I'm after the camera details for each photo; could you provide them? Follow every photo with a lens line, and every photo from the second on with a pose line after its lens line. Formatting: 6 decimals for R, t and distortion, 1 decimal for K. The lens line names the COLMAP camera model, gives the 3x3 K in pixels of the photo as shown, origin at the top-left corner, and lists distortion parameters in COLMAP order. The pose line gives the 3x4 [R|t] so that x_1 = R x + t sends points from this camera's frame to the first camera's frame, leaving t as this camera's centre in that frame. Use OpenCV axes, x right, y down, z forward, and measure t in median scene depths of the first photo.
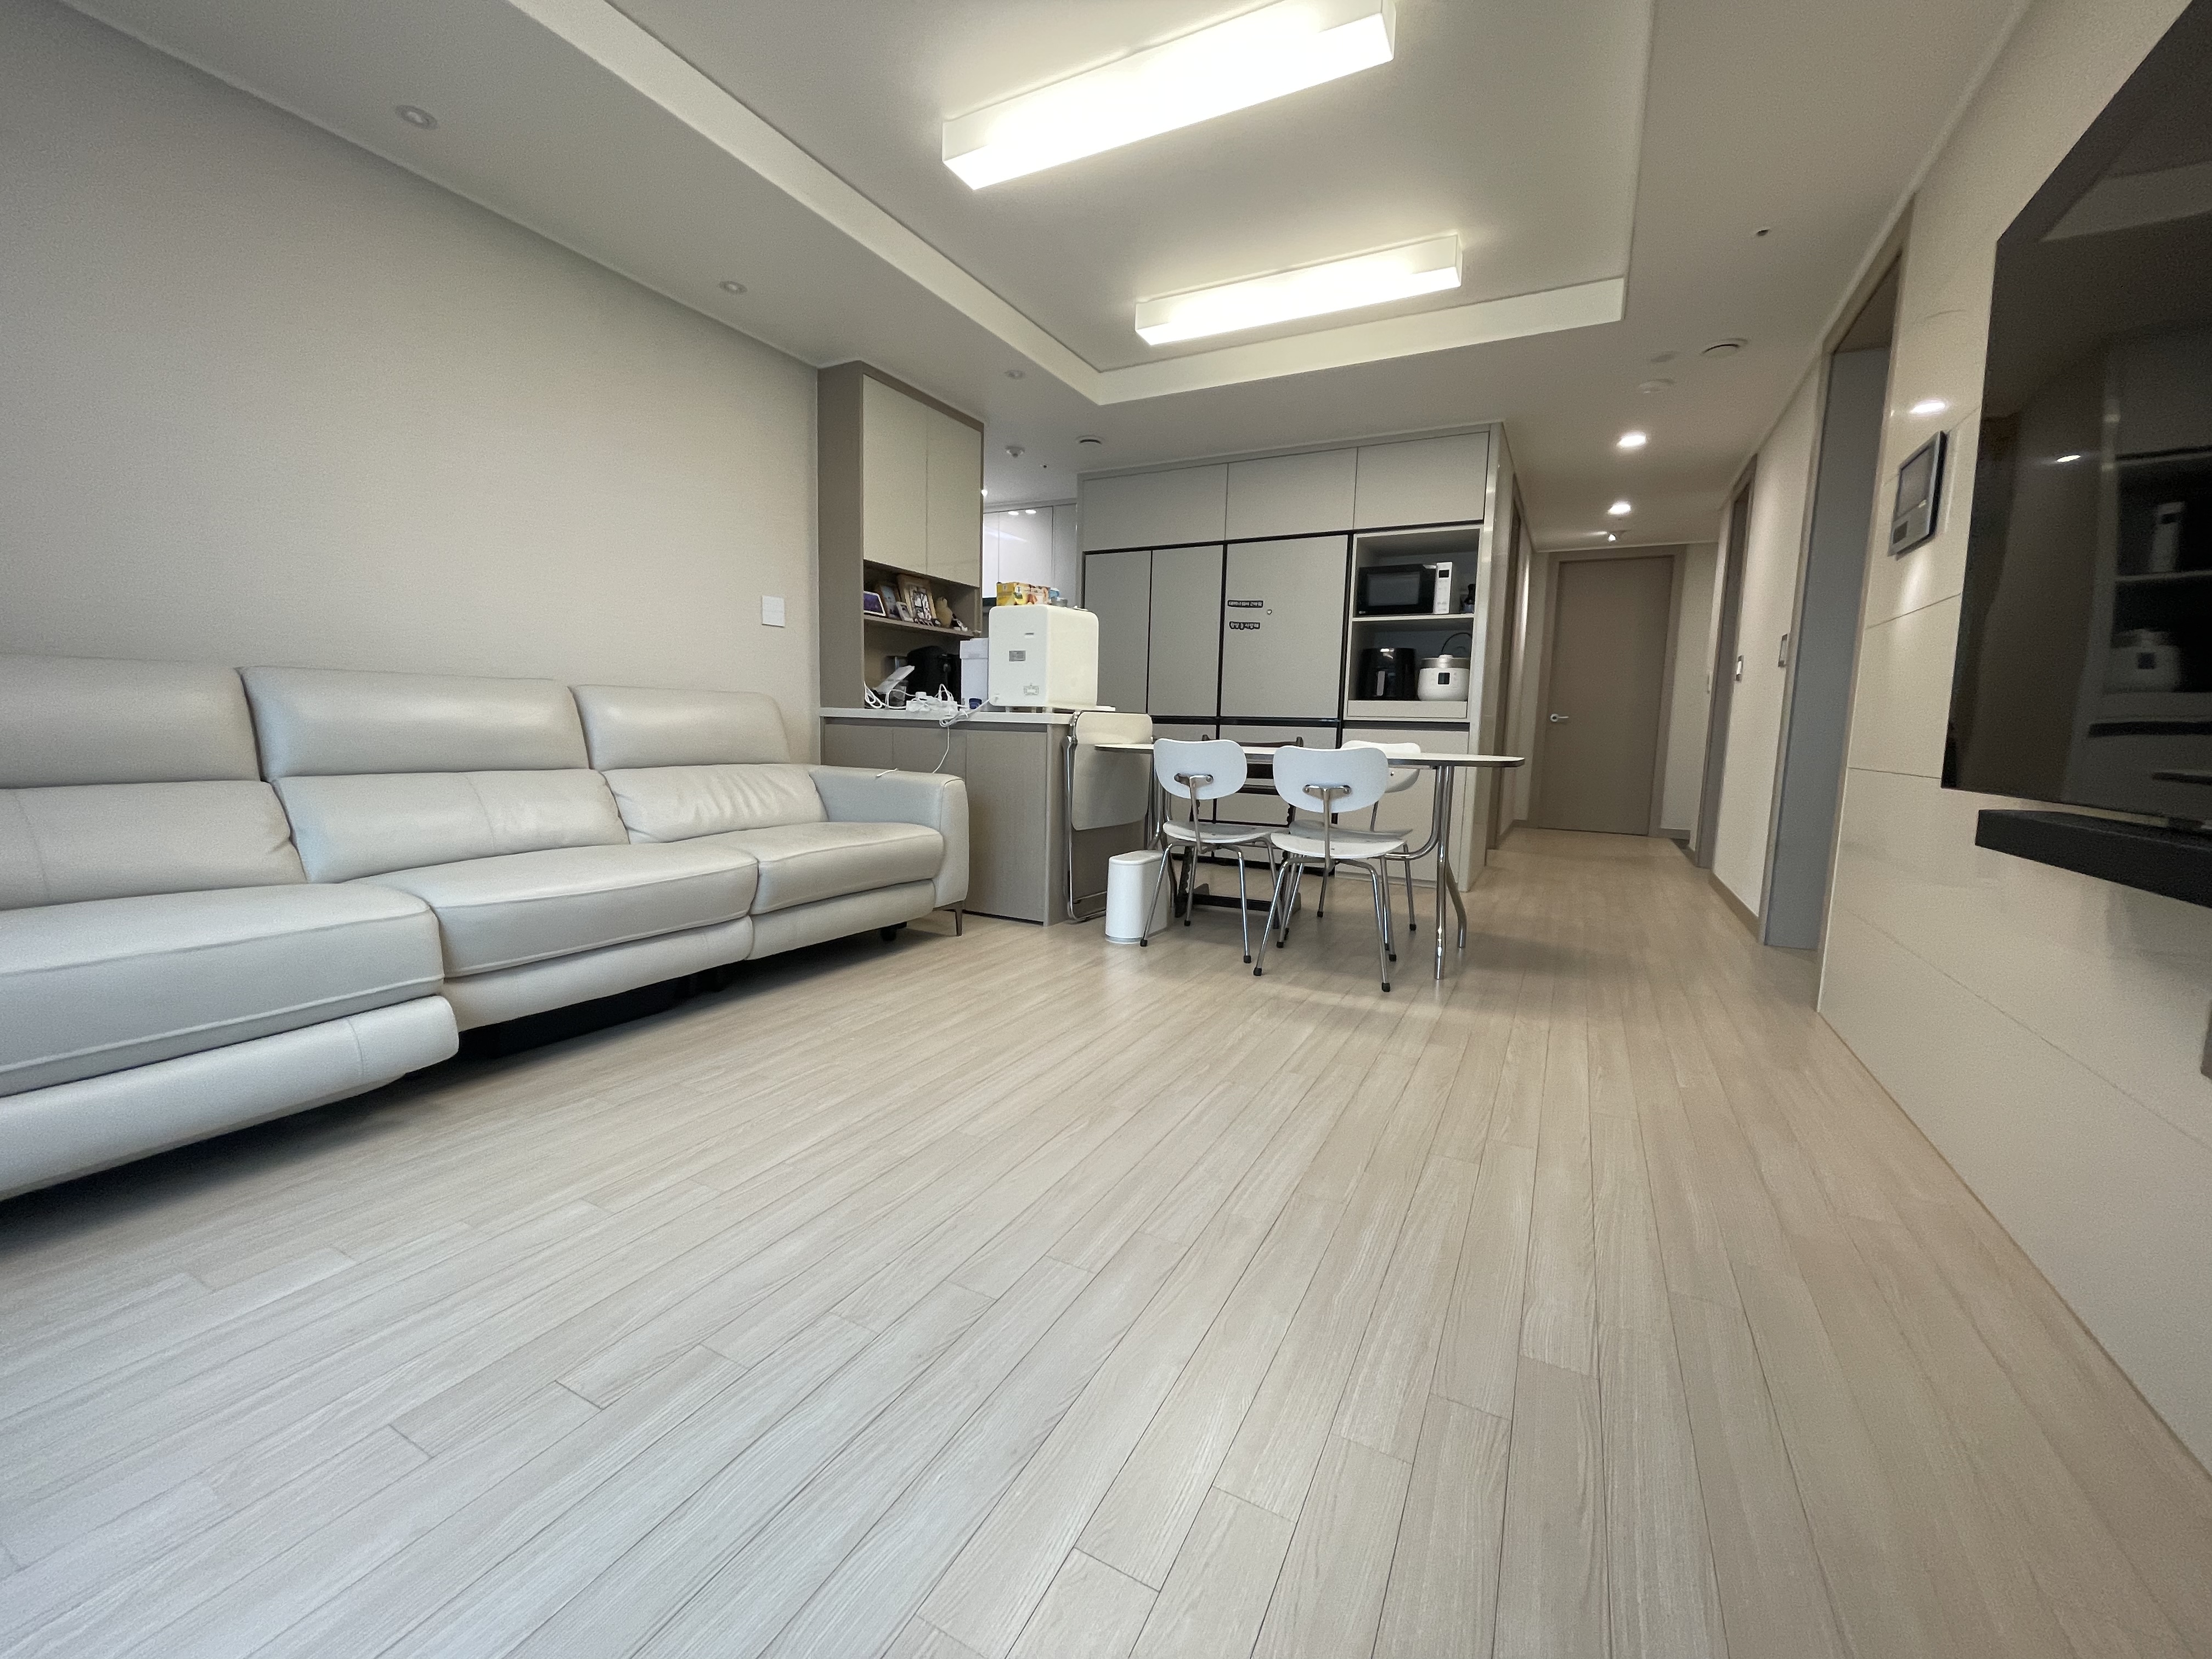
lens RADIAL K [[895.0, 0, 1098.1], [0, 895.0, 830.9], [0, 0, 1]] dist [-0.000587, 0.000069]
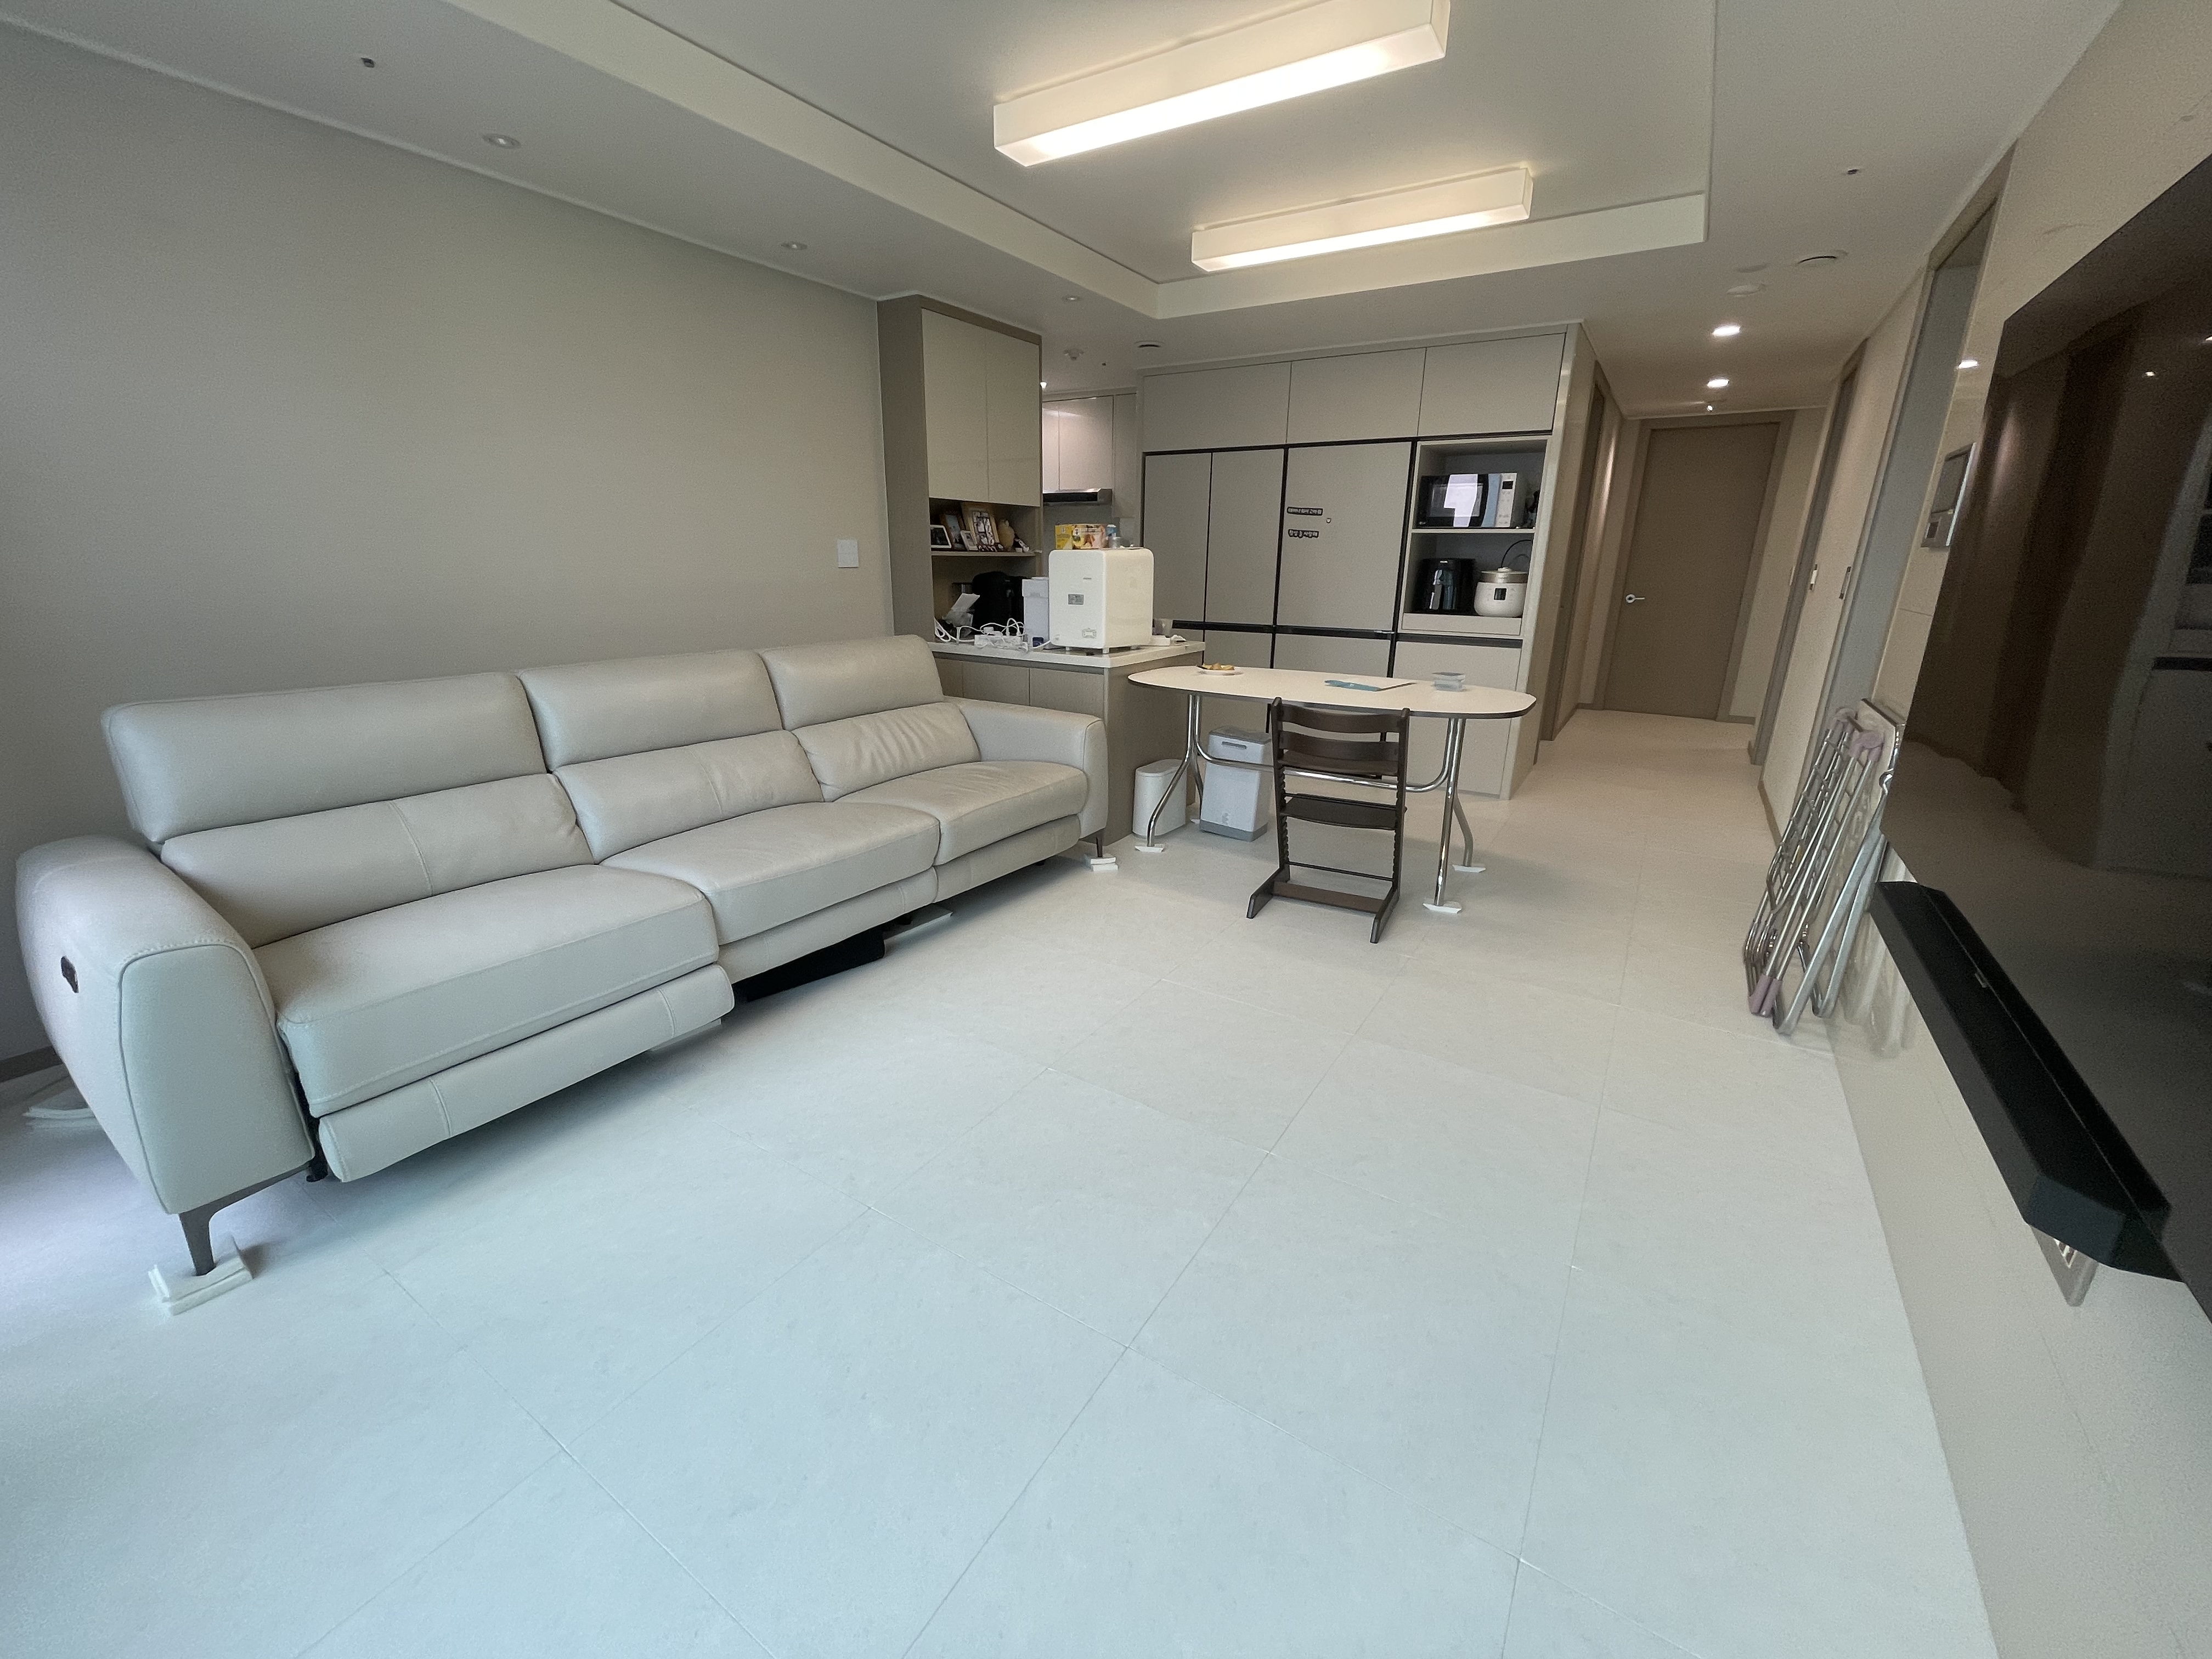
lens RADIAL K [[895.0, 0, 1098.1], [0, 895.0, 830.9], [0, 0, 1]] dist [-0.000587, 0.000069]
pose [[0.997298, 0.009701, -0.072816, 0.012801], [0.003289, 0.984353, 0.176179, -0.092718], [0.073386, -0.175942, 0.981661, -0.069673]]
